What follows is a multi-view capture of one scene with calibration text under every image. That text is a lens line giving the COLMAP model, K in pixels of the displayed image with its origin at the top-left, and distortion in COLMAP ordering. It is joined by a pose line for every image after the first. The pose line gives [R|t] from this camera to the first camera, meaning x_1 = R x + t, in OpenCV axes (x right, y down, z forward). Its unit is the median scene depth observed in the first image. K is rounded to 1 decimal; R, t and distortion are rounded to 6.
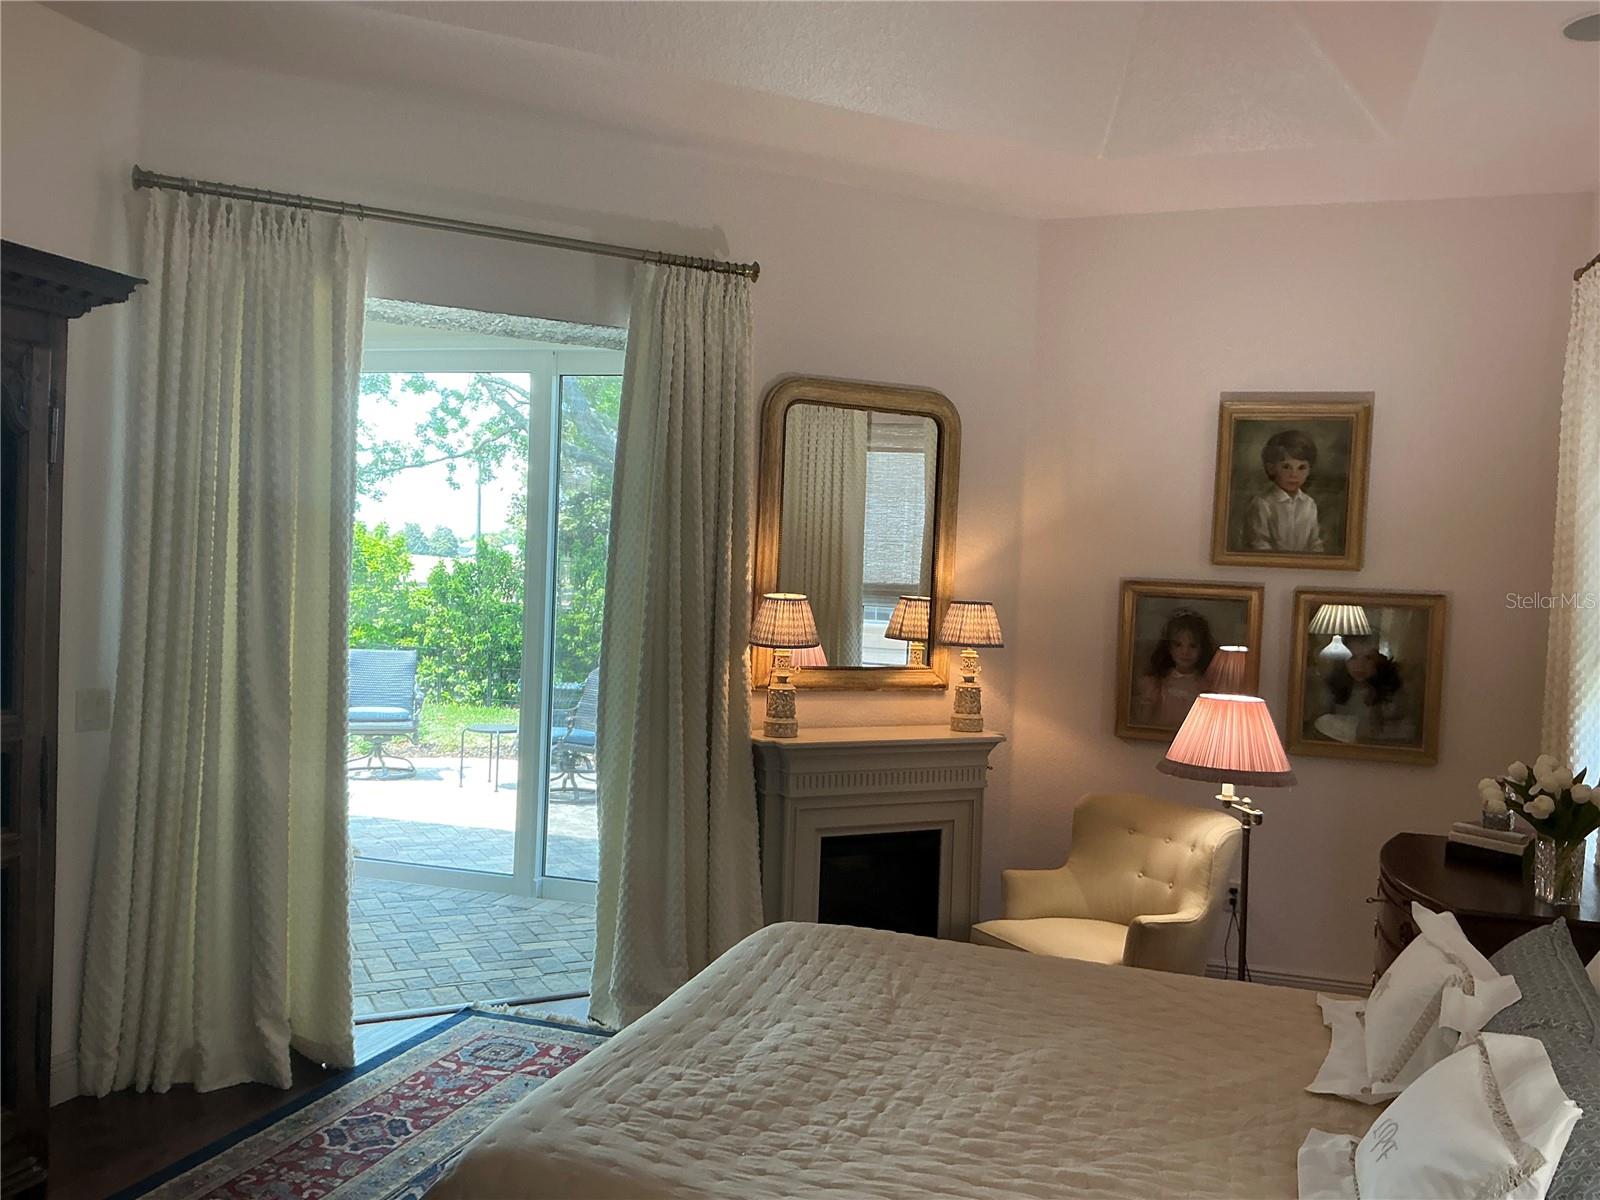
lens RADIAL K [[1320.1, 0, 804.1], [0, 1320.1, 604.1], [0, 0, 1]] dist [0.135862, -0.282190]
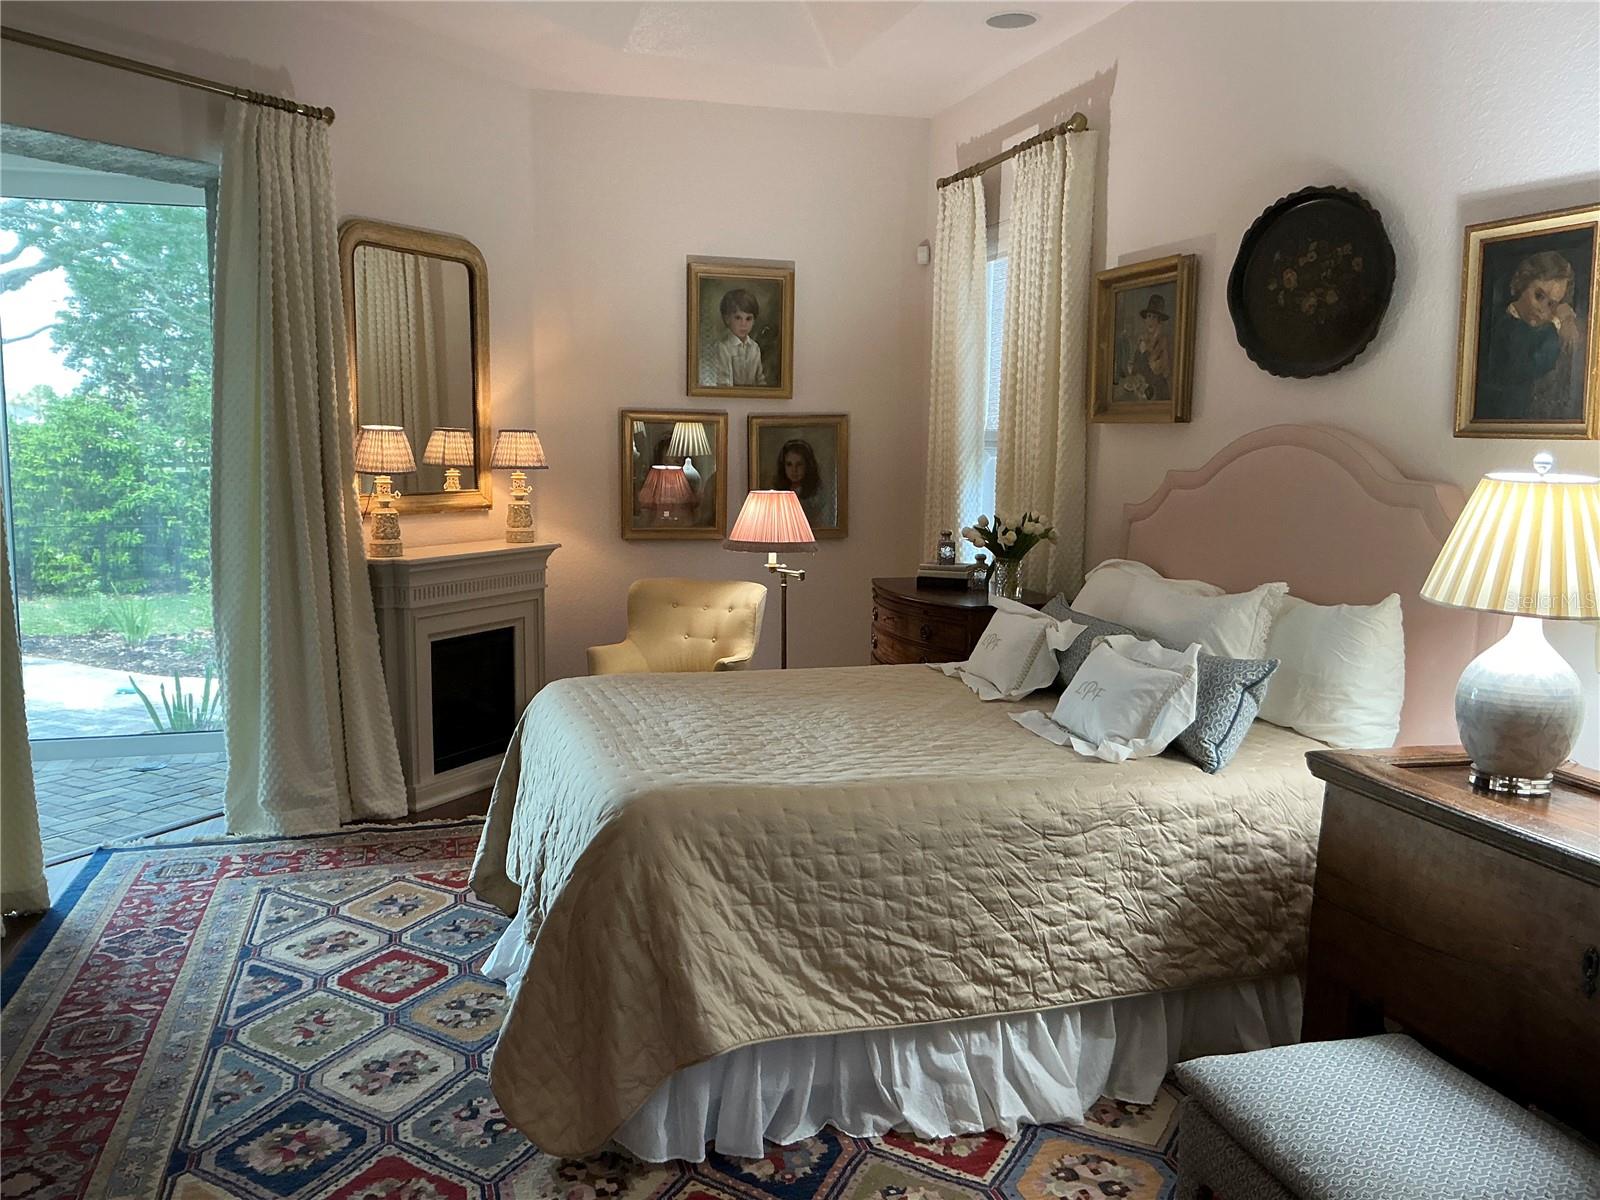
lens RADIAL K [[1320.1, 0, 804.1], [0, 1320.1, 604.1], [0, 0, 1]] dist [0.135862, -0.282190]
pose [[0.818030, -0.103733, 0.565745, -0.366501], [0.037229, 0.991089, 0.127893, 0.010146], [-0.573970, -0.083558, 0.814602, -0.109073]]
